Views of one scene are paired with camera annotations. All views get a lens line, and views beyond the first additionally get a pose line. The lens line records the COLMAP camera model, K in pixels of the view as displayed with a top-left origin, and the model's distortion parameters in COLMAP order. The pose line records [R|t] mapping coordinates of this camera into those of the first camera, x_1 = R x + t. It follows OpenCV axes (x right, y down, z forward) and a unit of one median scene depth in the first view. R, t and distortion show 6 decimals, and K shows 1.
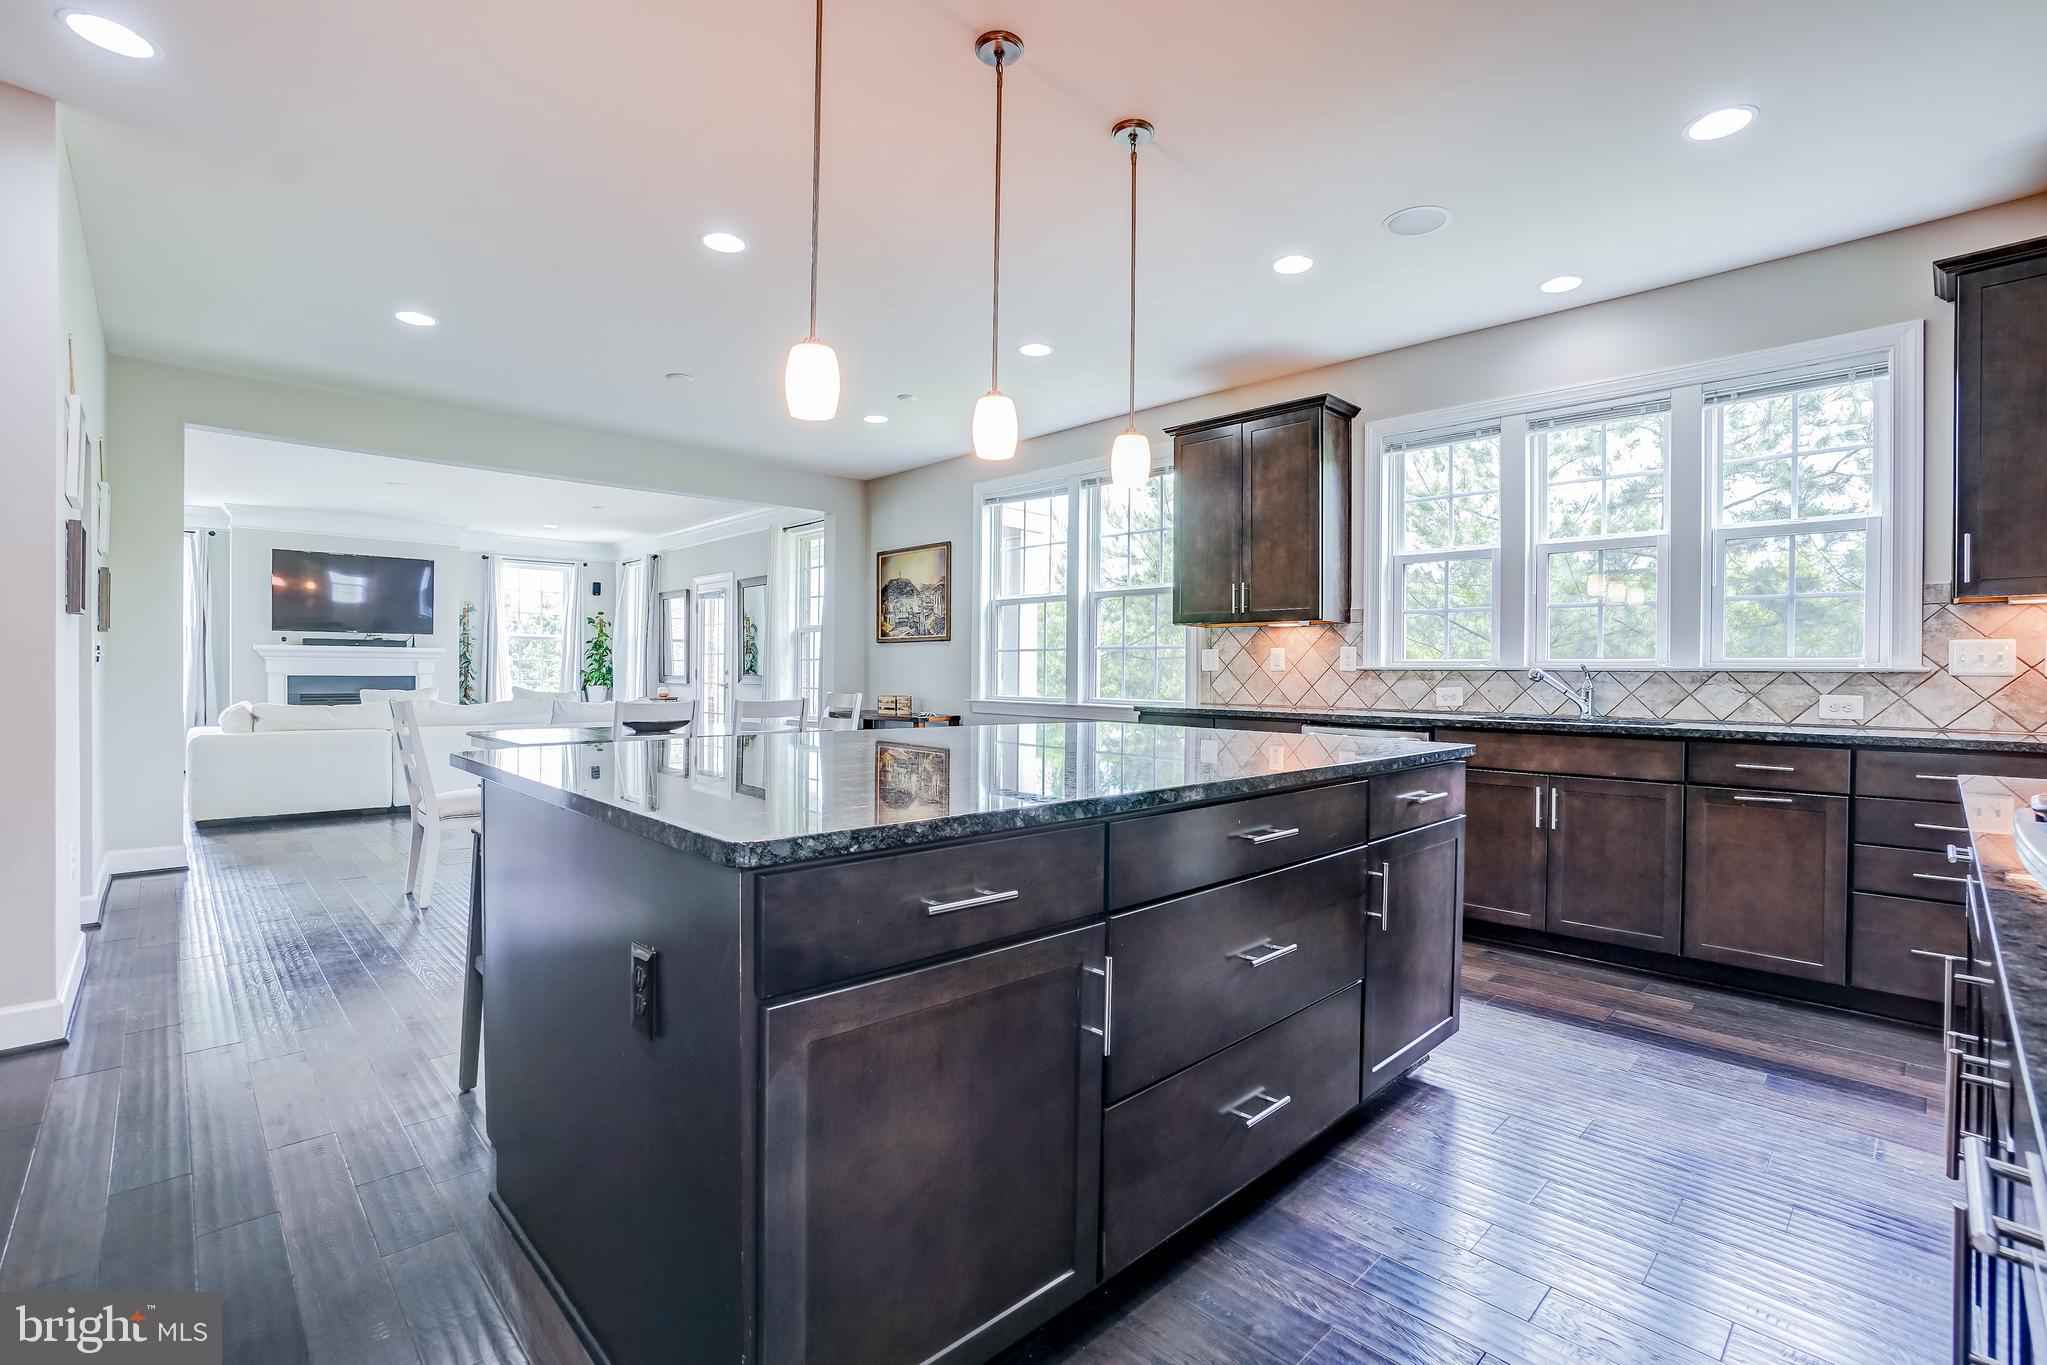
lens RADIAL K [[907.8, 0, 1023.7], [0, 907.8, 675.3], [0, 0, 1]] dist [-0.013796, 0.000471]
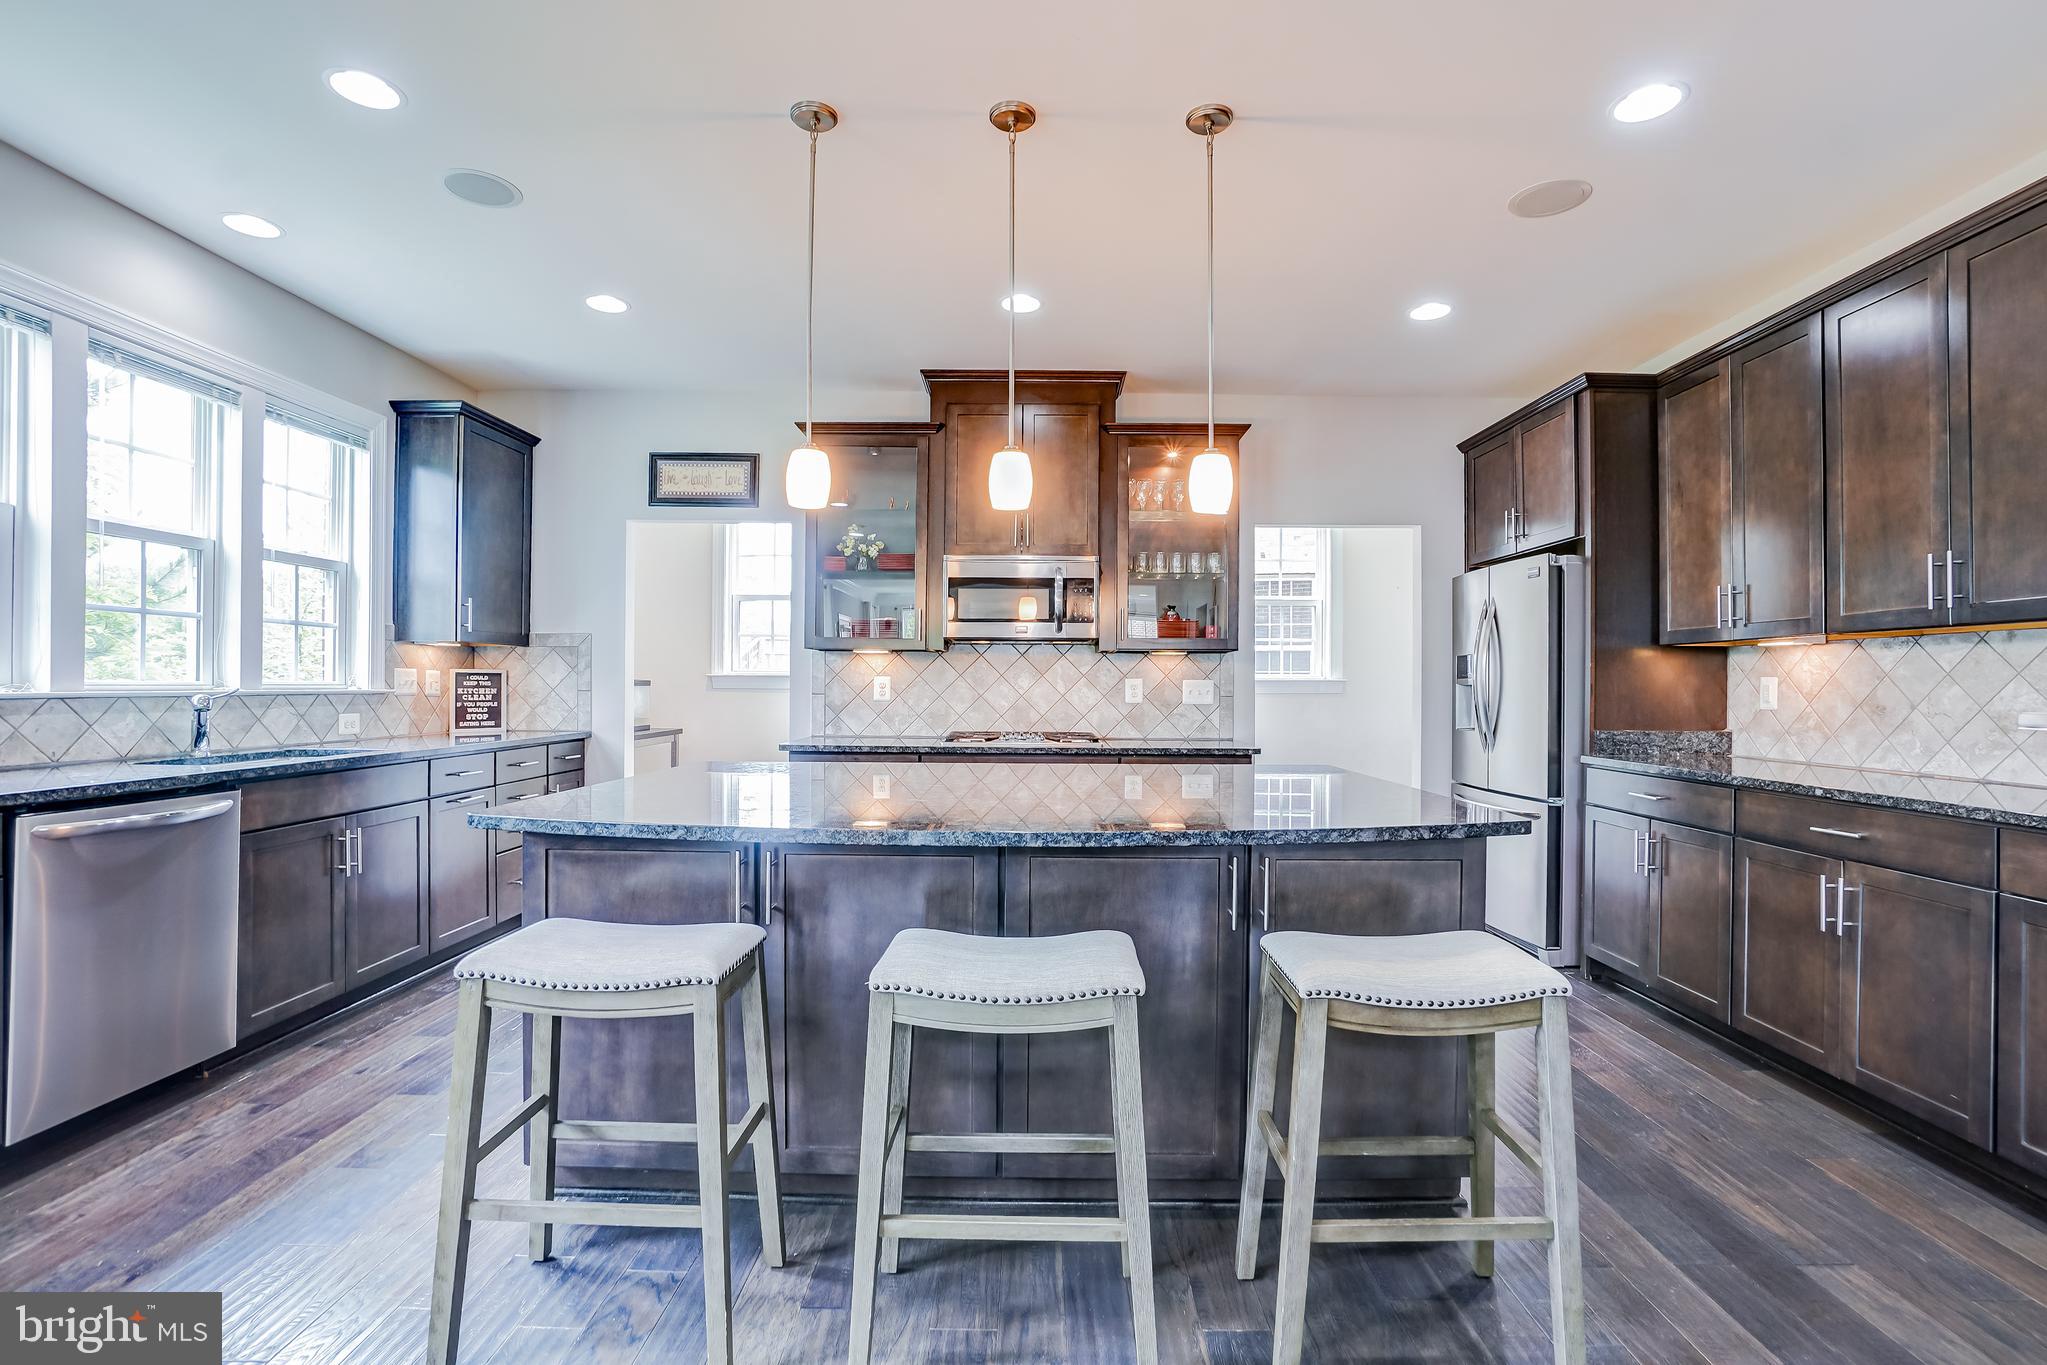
lens RADIAL K [[923.1, 0, 1051.4], [0, 923.1, 681.8], [0, 0, 1]] dist [-0.019627, 0.000368]
pose [[-0.718304, -0.009982, 0.695657, -0.268395], [-0.007334, 0.999950, 0.006776, -0.015879], [-0.695690, -0.000235, -0.718342, 0.578781]]
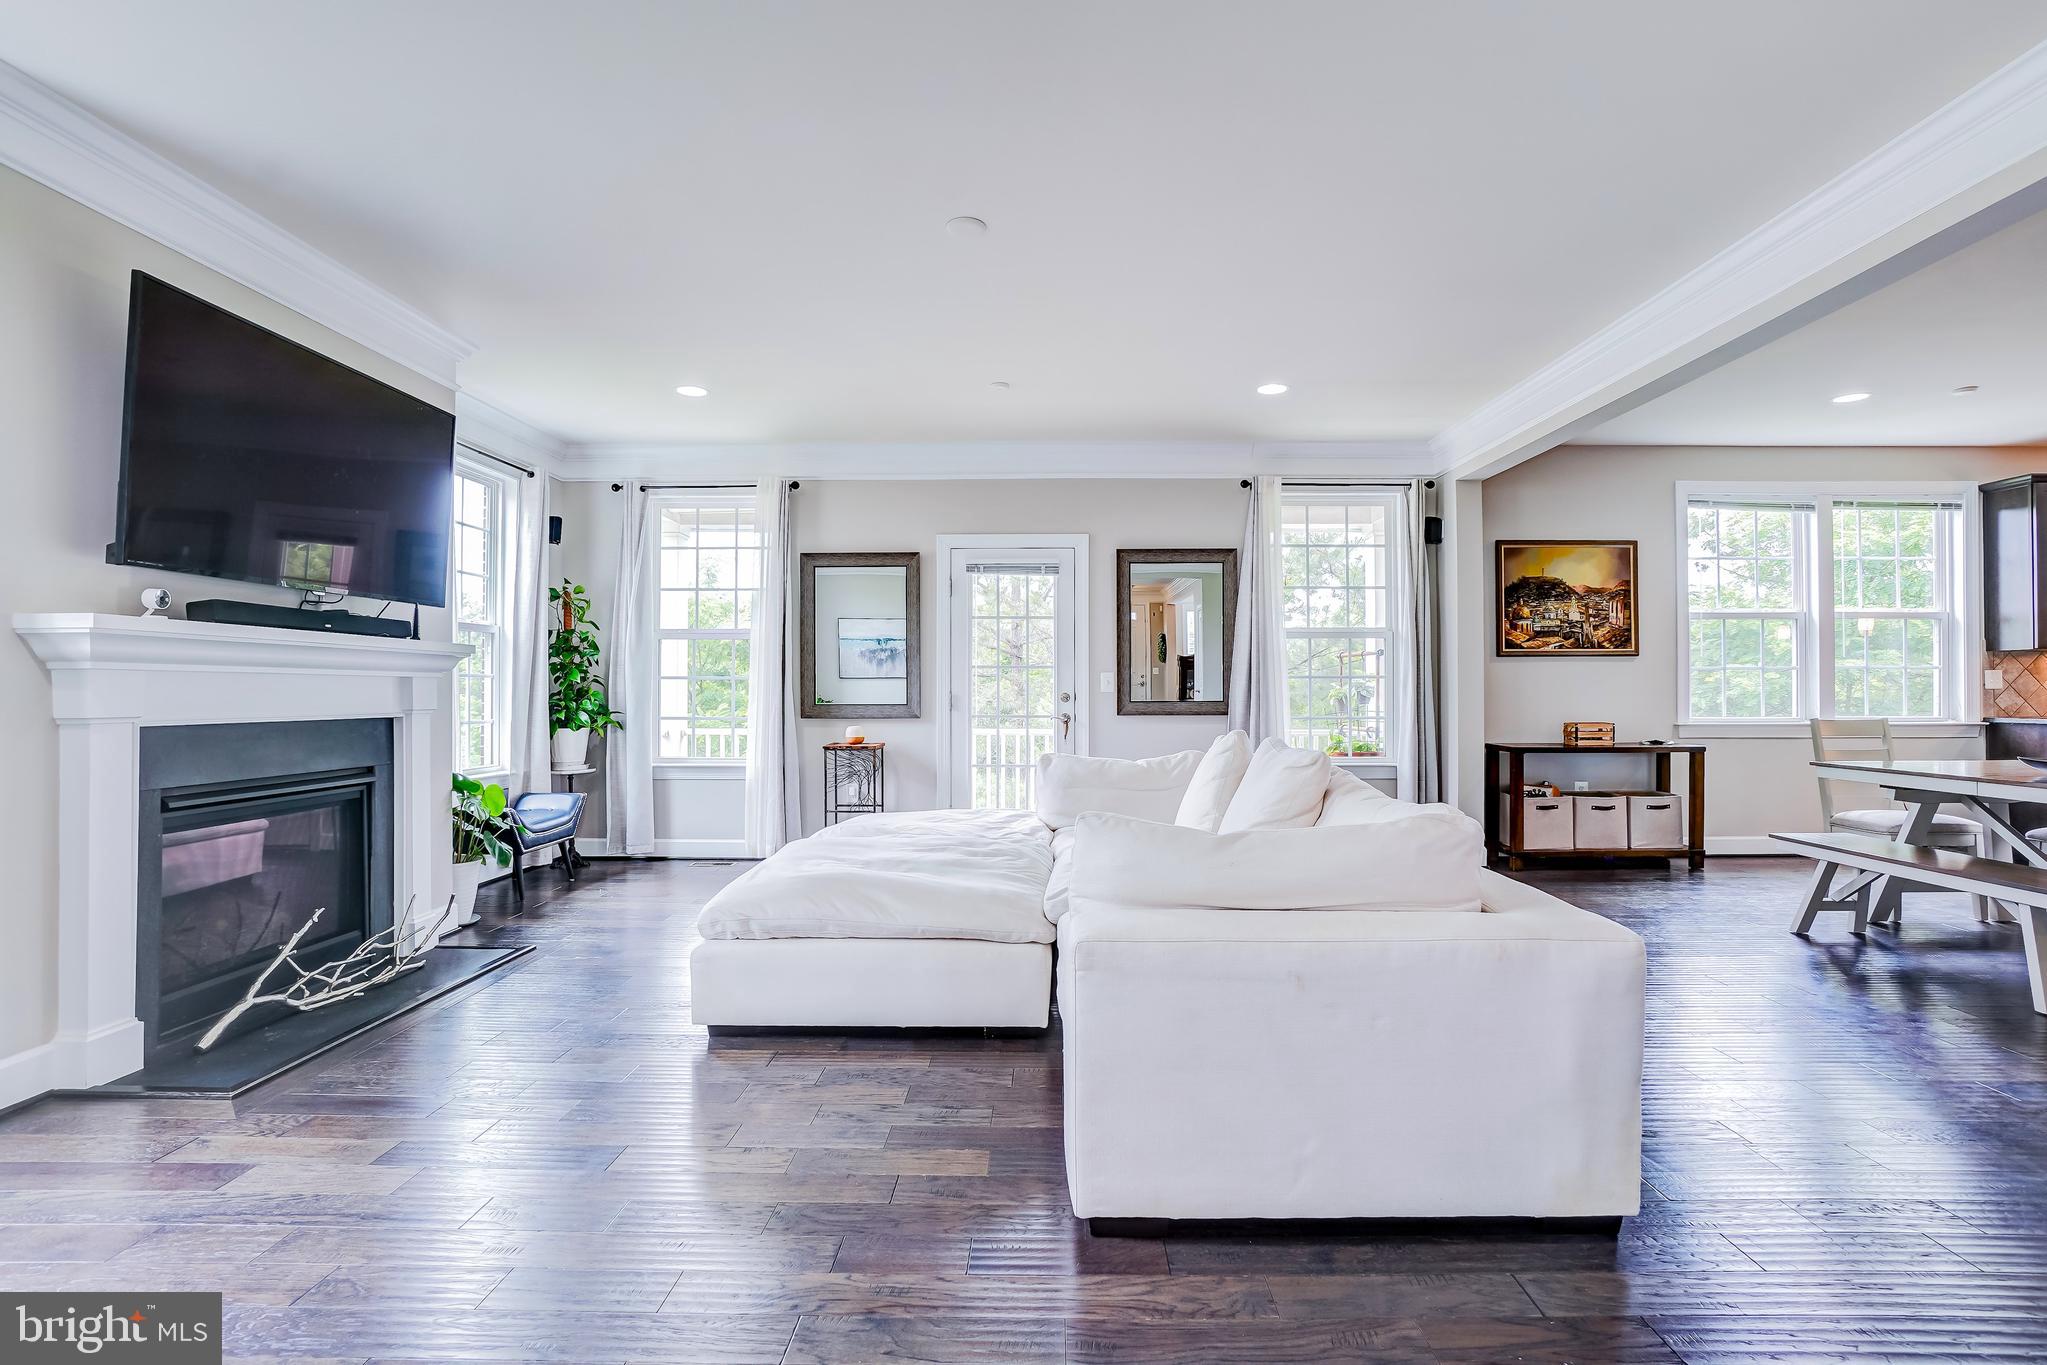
lens RADIAL K [[916.7, 0, 1116.8], [0, 916.7, 678.6], [0, 0, 1]] dist [-0.016350, 0.019219]
pose [[0.697875, 0.001693, 0.716218, -1.034438], [0.009337, 0.999891, -0.011461, -0.011247], [-0.716159, 0.014686, 0.697783, 0.742324]]
